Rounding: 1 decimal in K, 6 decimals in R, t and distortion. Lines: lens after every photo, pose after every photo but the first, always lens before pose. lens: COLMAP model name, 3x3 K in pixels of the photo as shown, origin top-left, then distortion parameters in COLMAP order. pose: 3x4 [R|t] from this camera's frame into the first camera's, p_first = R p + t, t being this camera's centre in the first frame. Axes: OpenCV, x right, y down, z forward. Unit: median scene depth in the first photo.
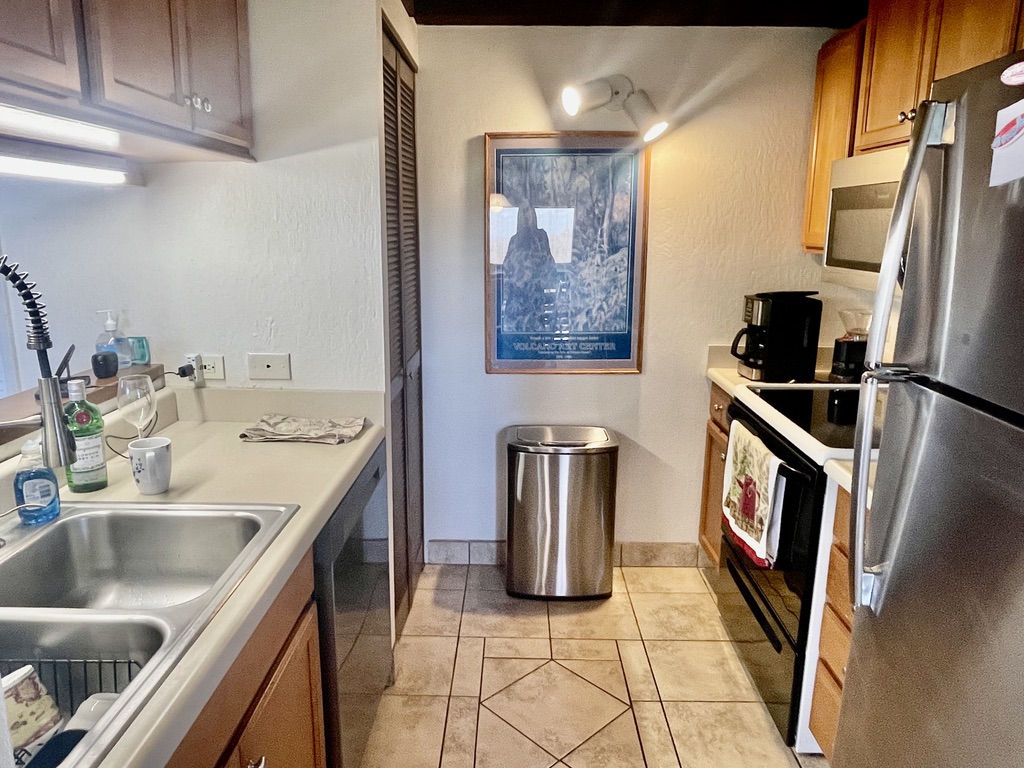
lens RADIAL K [[696.8, 0, 511.5], [0, 696.8, 380.5], [0, 0, 1]] dist [0.029497, -0.069700]
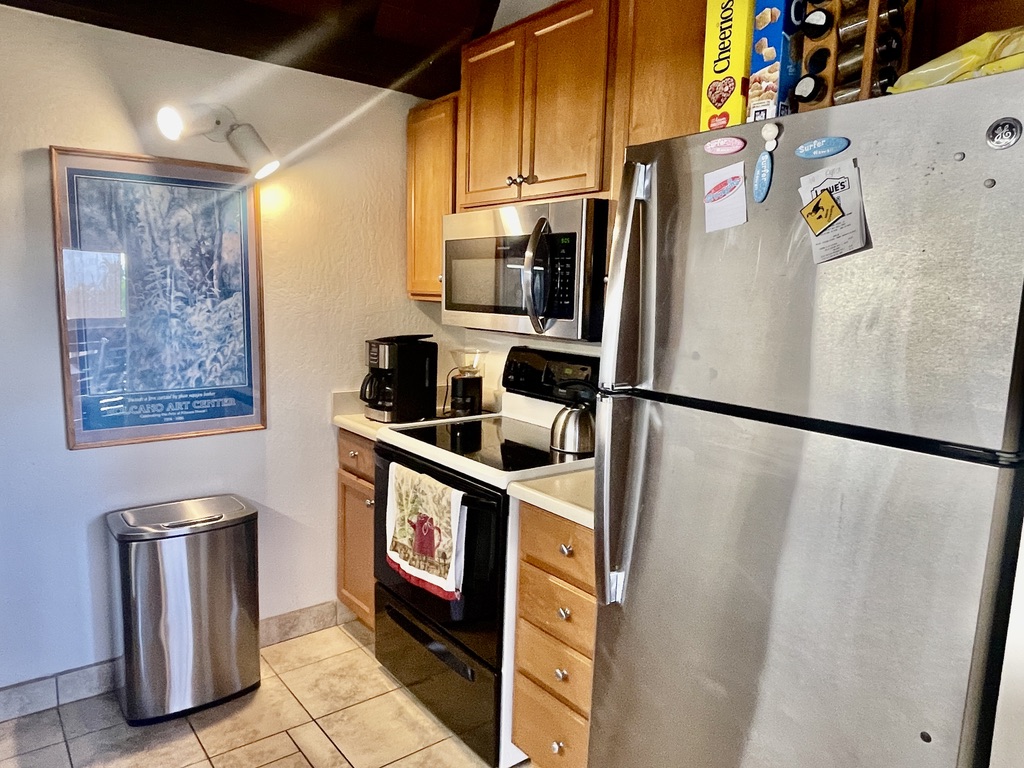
lens RADIAL K [[694.5, 0, 512.0], [0, 694.5, 384.0], [0, 0, 1]] dist [0.001937, -0.024331]
pose [[0.775509, -0.067093, 0.627761, -0.138418], [0.112906, 0.993046, -0.033345, -0.001720], [-0.621158, 0.096737, 0.777692, 0.093633]]
